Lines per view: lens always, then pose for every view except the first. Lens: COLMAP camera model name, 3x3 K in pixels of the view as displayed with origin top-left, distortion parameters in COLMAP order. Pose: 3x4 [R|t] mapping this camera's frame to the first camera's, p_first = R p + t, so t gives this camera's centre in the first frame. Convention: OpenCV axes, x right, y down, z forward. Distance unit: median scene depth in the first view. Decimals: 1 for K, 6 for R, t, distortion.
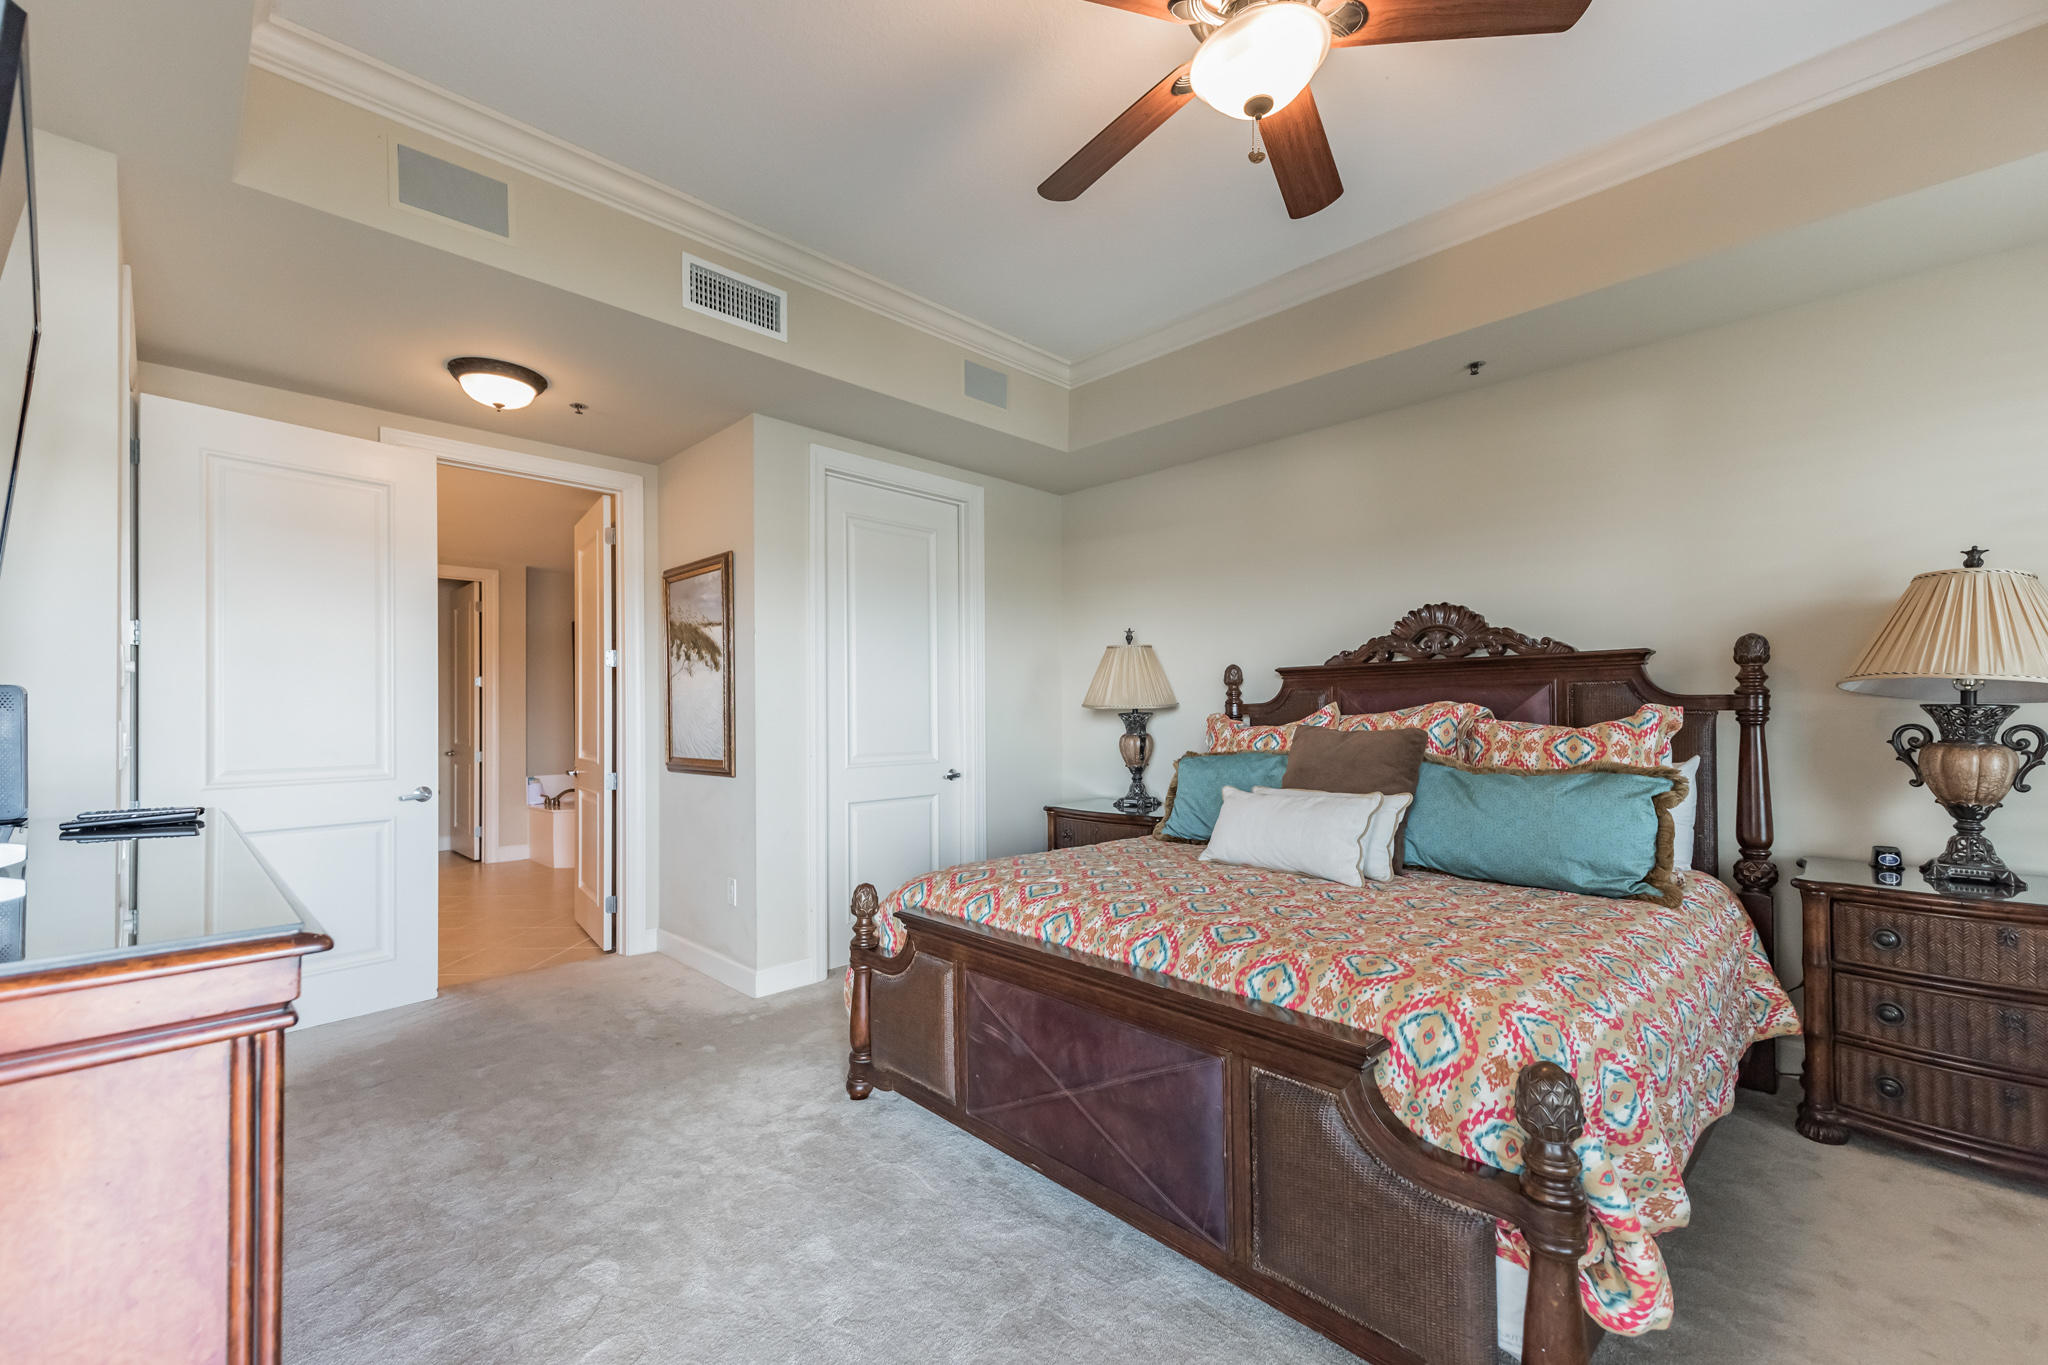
lens RADIAL K [[812.2, 0, 1023.0], [0, 812.2, 704.9], [0, 0, 1]] dist [0.001009, -0.000022]
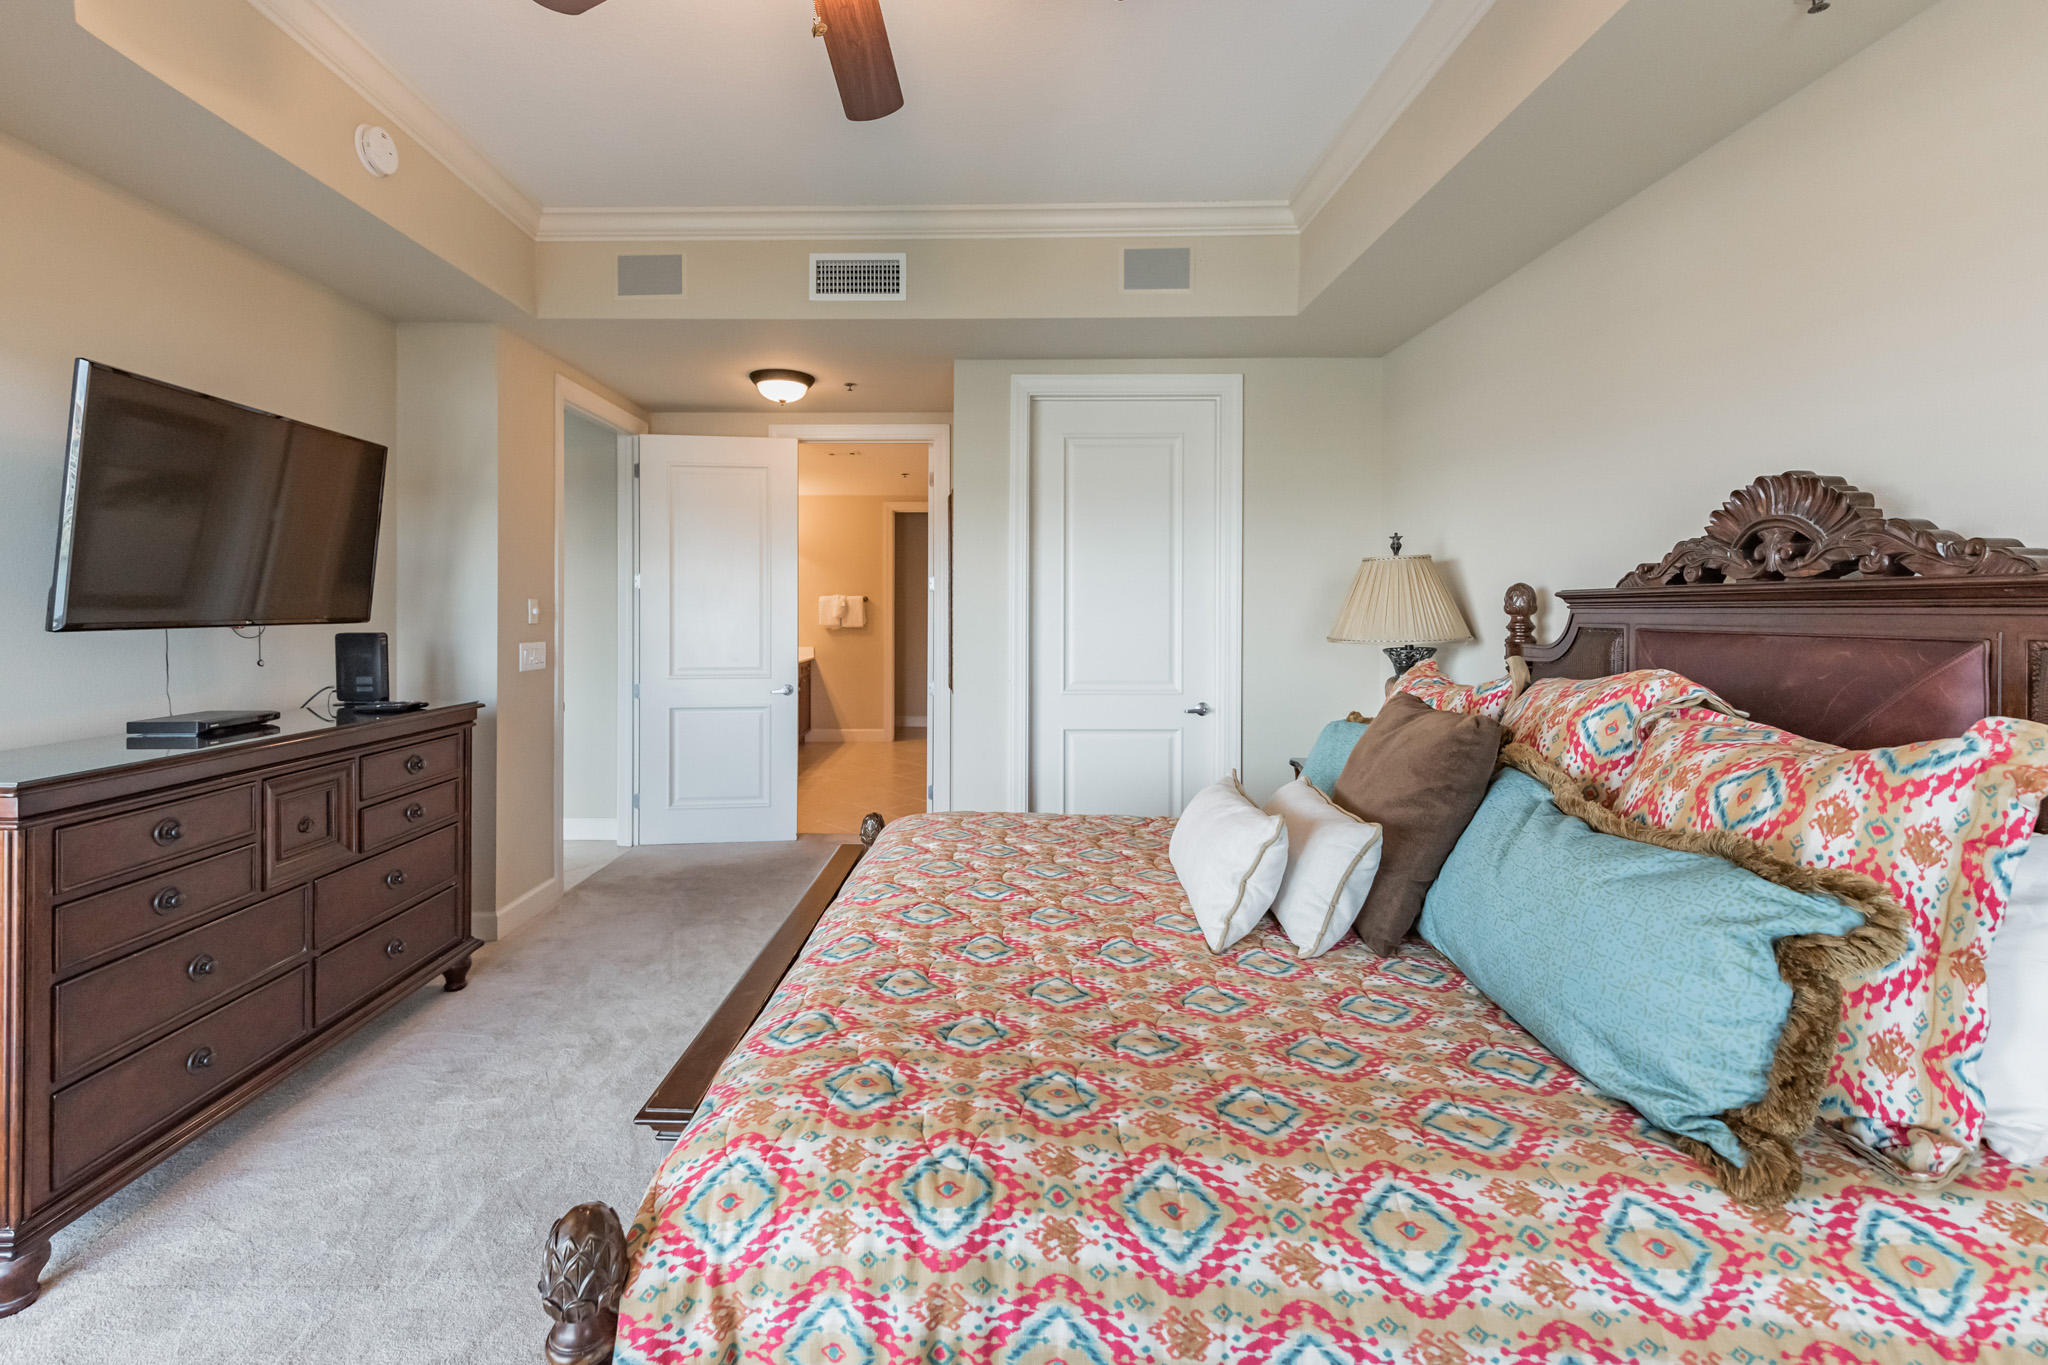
lens RADIAL K [[851.9, 0, 1018.4], [0, 851.9, 607.6], [0, 0, 1]] dist [0.000356, -0.000001]
pose [[0.708327, 0.006929, -0.705851, 0.551530], [0.003475, 0.999905, 0.013303, -0.048195], [0.705876, -0.011875, 0.708236, 0.268490]]
